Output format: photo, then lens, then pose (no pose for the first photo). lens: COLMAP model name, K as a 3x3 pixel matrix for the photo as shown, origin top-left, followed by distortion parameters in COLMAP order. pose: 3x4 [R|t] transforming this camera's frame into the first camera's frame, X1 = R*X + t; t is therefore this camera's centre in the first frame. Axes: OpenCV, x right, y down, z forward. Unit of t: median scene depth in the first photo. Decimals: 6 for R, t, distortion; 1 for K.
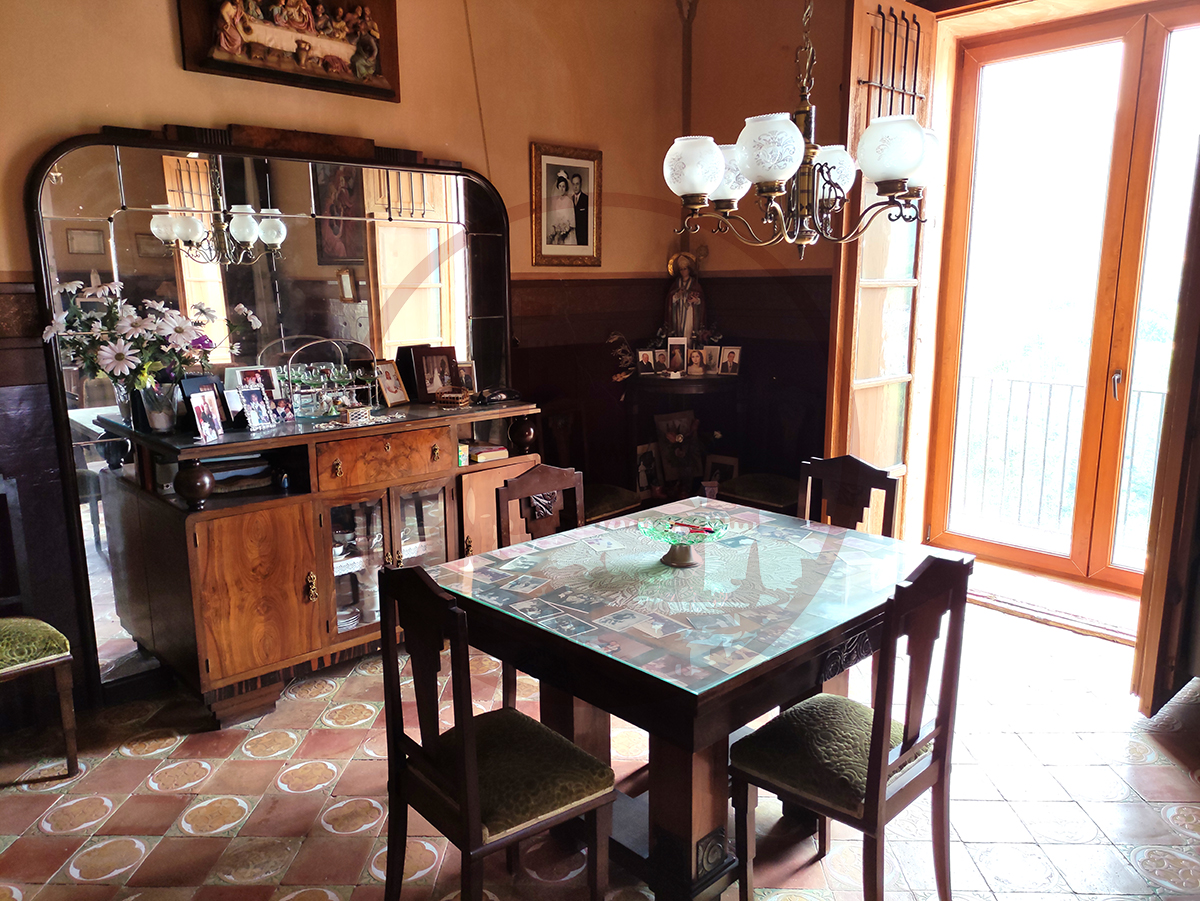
lens RADIAL K [[859.6, 0, 594.0], [0, 859.6, 454.7], [0, 0, 1]] dist [0.052592, -0.044759]
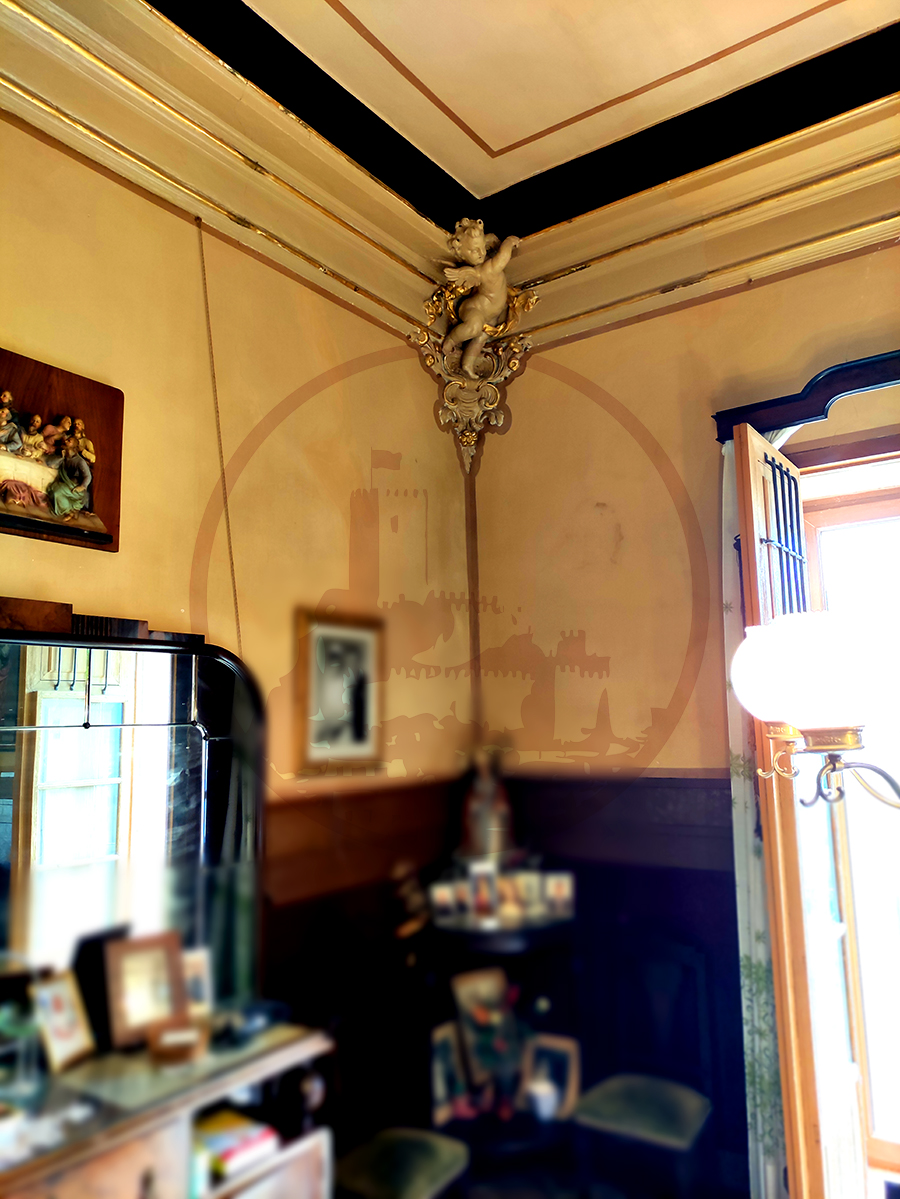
lens RADIAL K [[858.9, 0, 426.3], [0, 858.9, 606.0], [0, 0, 1]] dist [0.052592, -0.044759]
pose [[0.980582, 0.009436, 0.195880, -0.119493], [0.057445, 0.941206, -0.332913, -0.132487], [-0.187505, 0.337701, 0.922388, 0.356969]]
